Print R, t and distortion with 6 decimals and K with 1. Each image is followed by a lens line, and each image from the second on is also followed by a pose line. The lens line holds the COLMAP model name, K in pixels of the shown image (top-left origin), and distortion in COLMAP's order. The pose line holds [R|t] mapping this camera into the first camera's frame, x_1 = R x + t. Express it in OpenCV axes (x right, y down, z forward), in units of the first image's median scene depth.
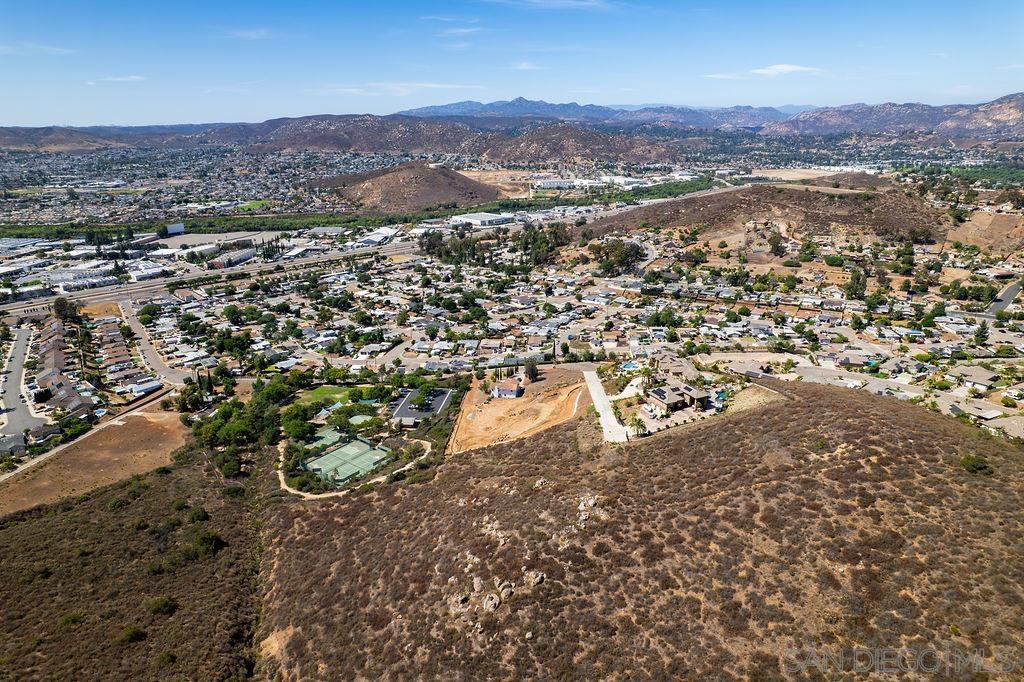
lens RADIAL K [[653.0, 0, 509.7], [0, 653.0, 334.4], [0, 0, 1]] dist [-0.076657, 0.070088]
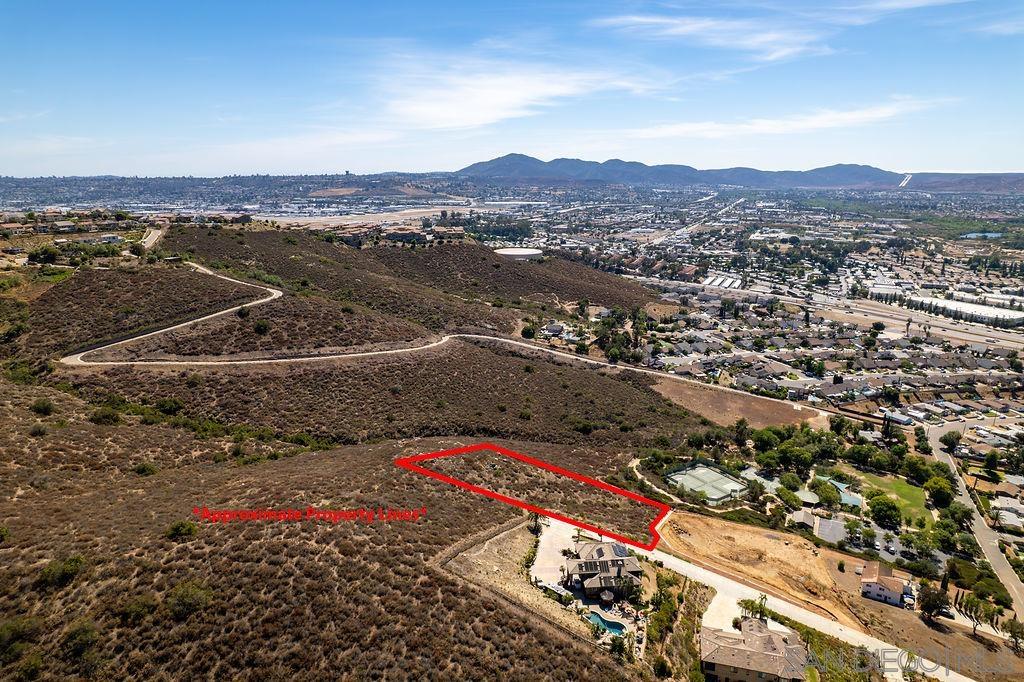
lens RADIAL K [[653.0, 0, 509.7], [0, 653.0, 334.4], [0, 0, 1]] dist [-0.076657, 0.070088]
pose [[-0.364843, 0.238485, -0.900008, 0.352029], [-0.286227, 0.891101, 0.352155, -0.139102], [0.885982, 0.386087, -0.256851, 0.411344]]
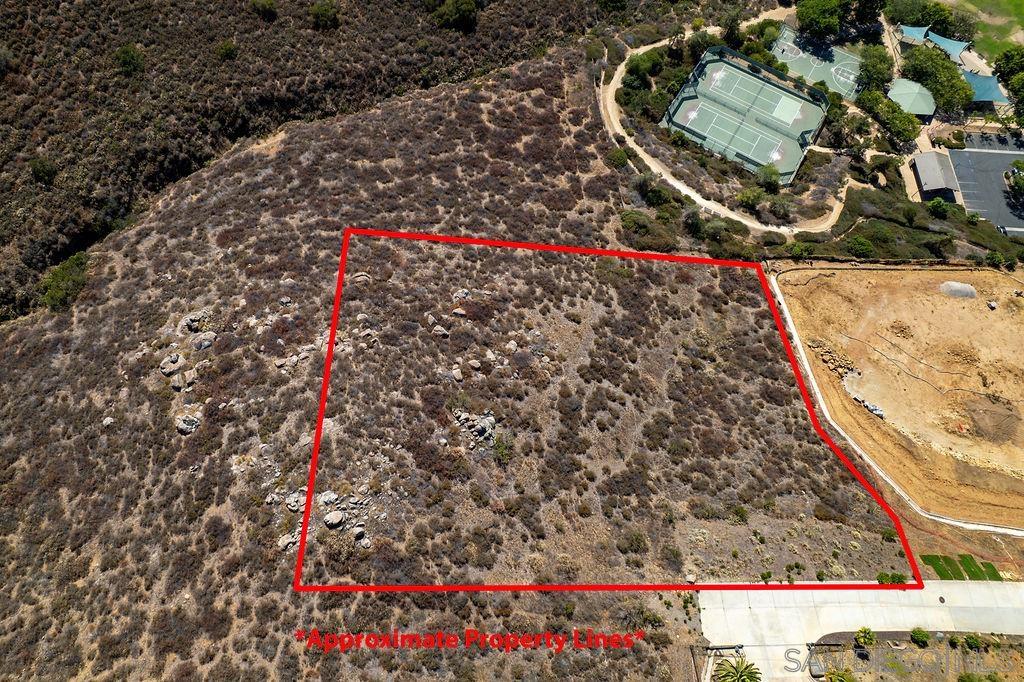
lens RADIAL K [[742.1, 0, 439.1], [0, 742.1, 286.9], [0, 0, 1]] dist [-0.081505, 0.073315]
pose [[0.058546, 0.899723, -0.432518, 0.062658], [-0.308869, 0.428327, 0.849197, -0.087632], [0.949301, 0.083874, 0.302974, 0.265226]]
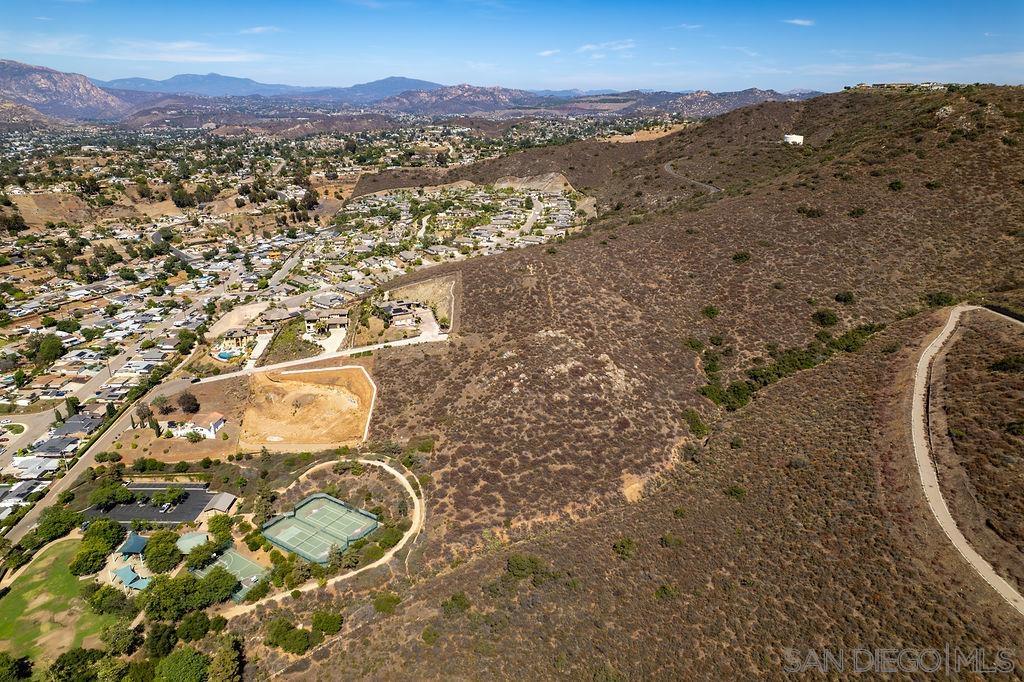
lens RADIAL K [[653.0, 0, 509.7], [0, 653.0, 334.4], [0, 0, 1]] dist [-0.076657, 0.070088]
pose [[-0.086771, -0.321062, 0.943075, -0.437149], [0.305045, 0.892612, 0.331950, -0.098709], [-0.948377, 0.316484, 0.020485, 0.316062]]
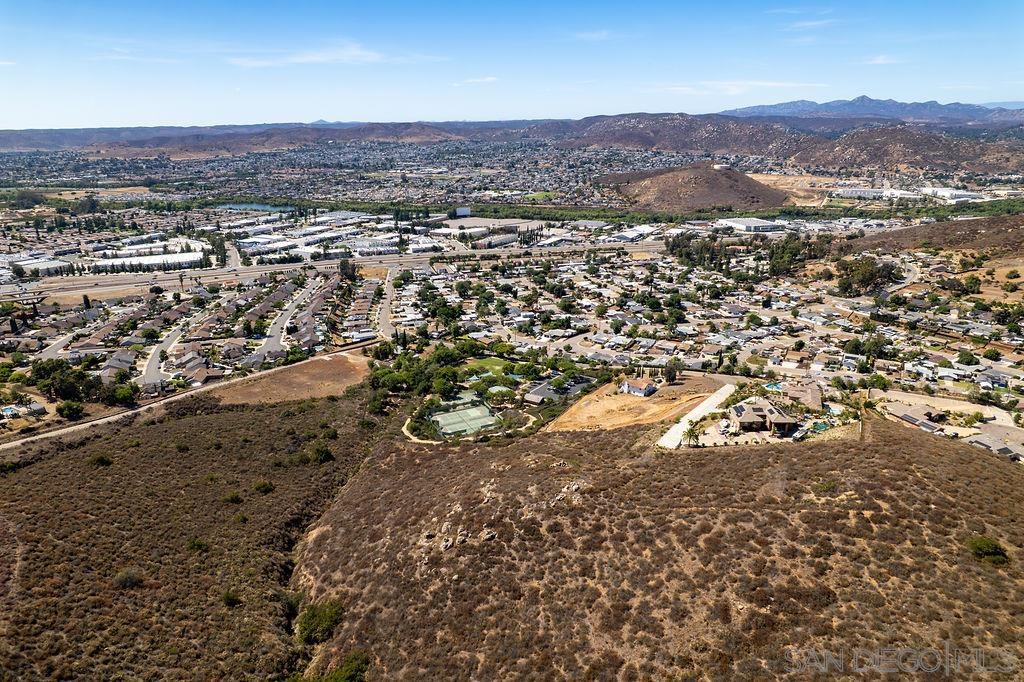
lens RADIAL K [[653.0, 0, 509.7], [0, 653.0, 334.4], [0, 0, 1]] dist [-0.076657, 0.070088]
pose [[0.891741, 0.142947, -0.429377, 0.131754], [-0.142103, 0.989260, 0.034219, -0.001389], [0.429657, 0.030501, 0.902477, 0.001713]]
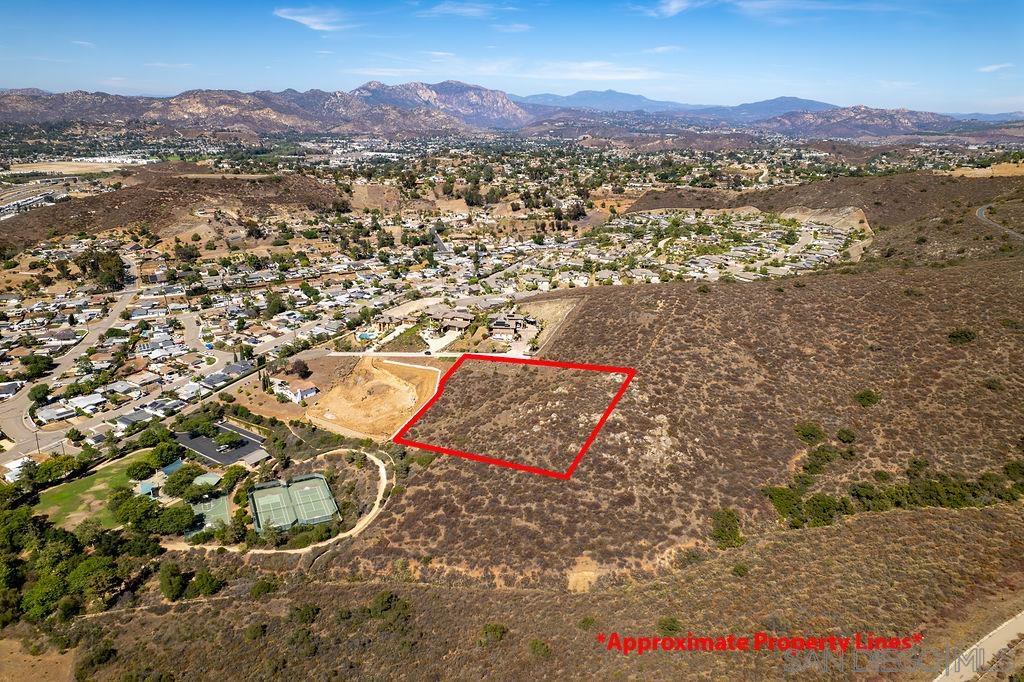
lens RADIAL K [[653.0, 0, 509.7], [0, 653.0, 334.4], [0, 0, 1]] dist [-0.076657, 0.070088]
pose [[0.449707, -0.261635, 0.853997, -0.366100], [0.248927, 0.954965, 0.161485, -0.040296], [-0.857787, 0.139961, 0.494582, 0.137278]]
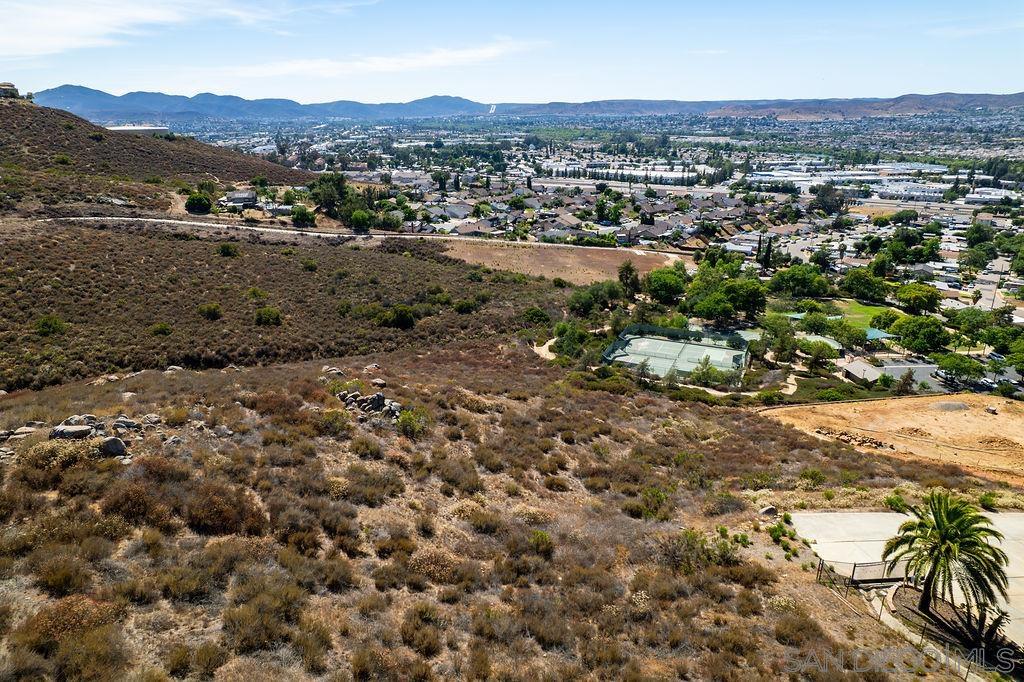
lens RADIAL K [[653.0, 0, 509.7], [0, 653.0, 334.4], [0, 0, 1]] dist [-0.076657, 0.070088]
pose [[0.205470, 0.329449, -0.921545, 0.111185], [-0.298892, 0.917771, 0.261458, 0.032716], [0.931905, 0.221720, 0.287043, 0.319482]]
